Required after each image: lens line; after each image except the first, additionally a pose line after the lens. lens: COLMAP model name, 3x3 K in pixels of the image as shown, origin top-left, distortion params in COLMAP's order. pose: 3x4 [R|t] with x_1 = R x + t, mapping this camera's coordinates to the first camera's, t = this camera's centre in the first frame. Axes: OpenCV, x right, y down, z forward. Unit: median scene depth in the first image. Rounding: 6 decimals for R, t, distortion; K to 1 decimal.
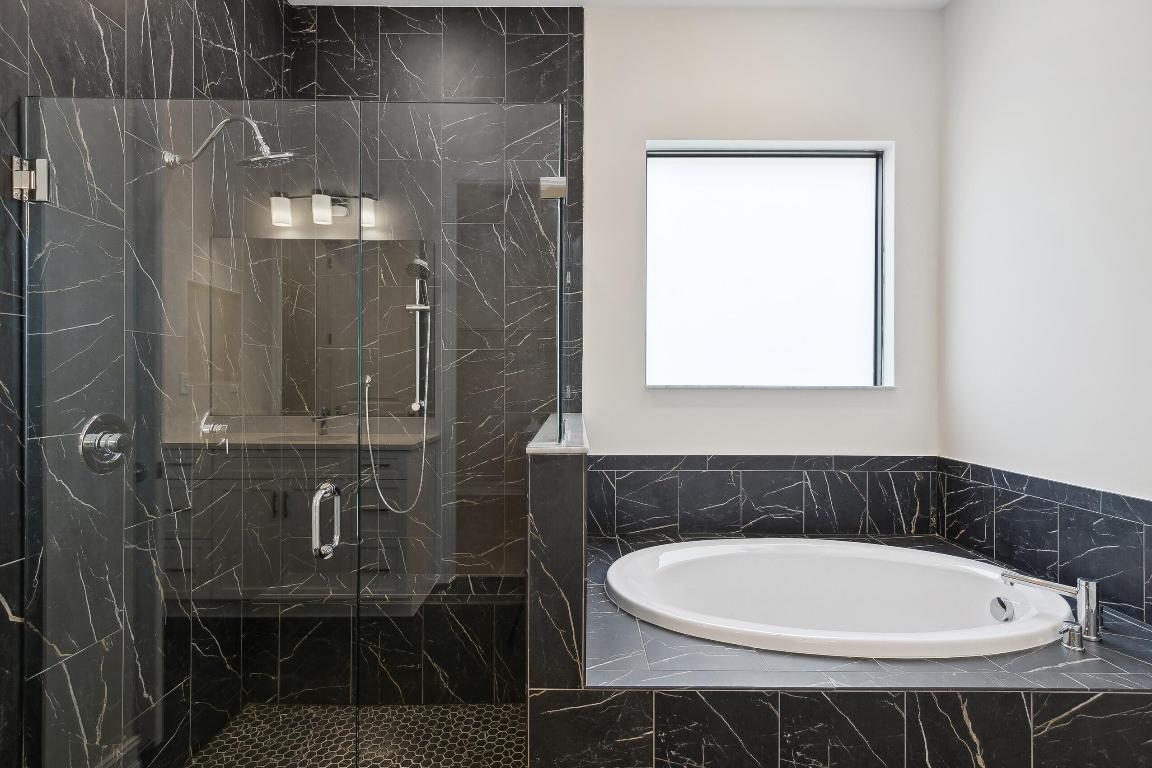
lens RADIAL K [[558.2, 0, 576.0], [0, 558.2, 384.0], [0, 0, 1]] dist [0.003354, 0.000480]
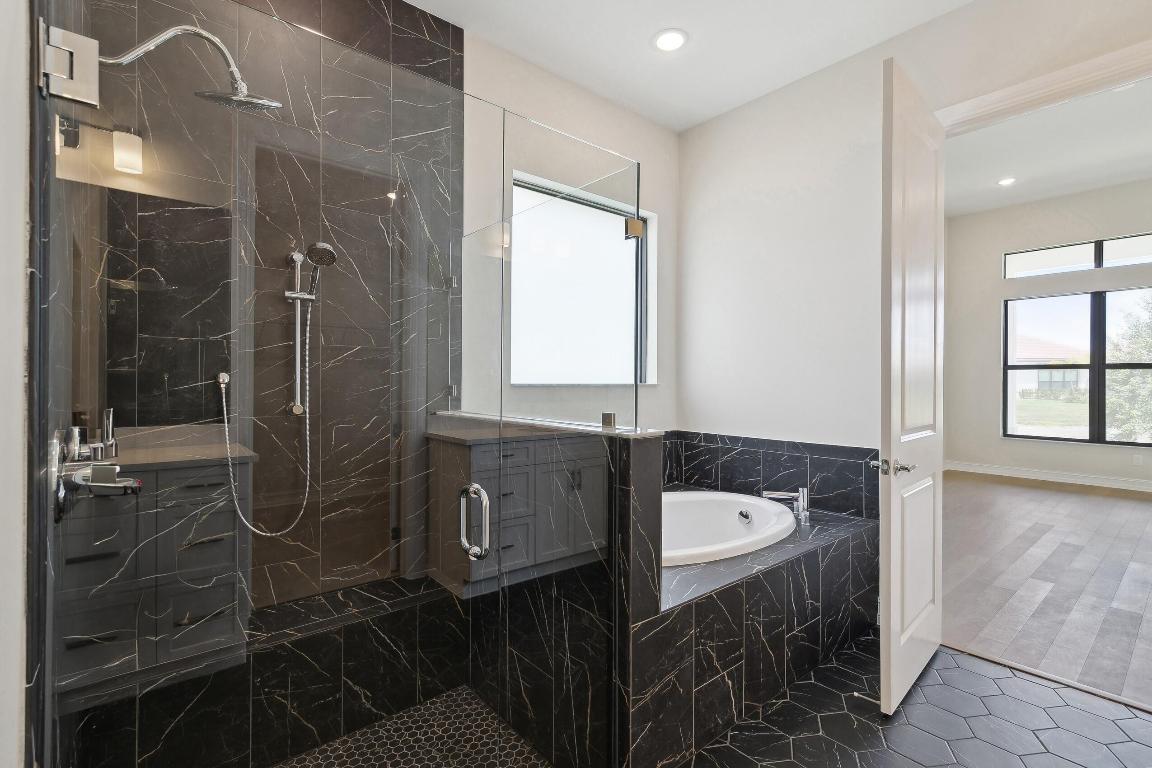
lens RADIAL K [[526.8, 0, 576.0], [0, 526.8, 384.0], [0, 0, 1]] dist [0.004301, 0.000406]
pose [[0.765585, -0.004418, 0.643319, -0.524888], [0.001912, 0.999988, 0.004592, -0.002198], [-0.643331, -0.002286, 0.765584, 0.098658]]
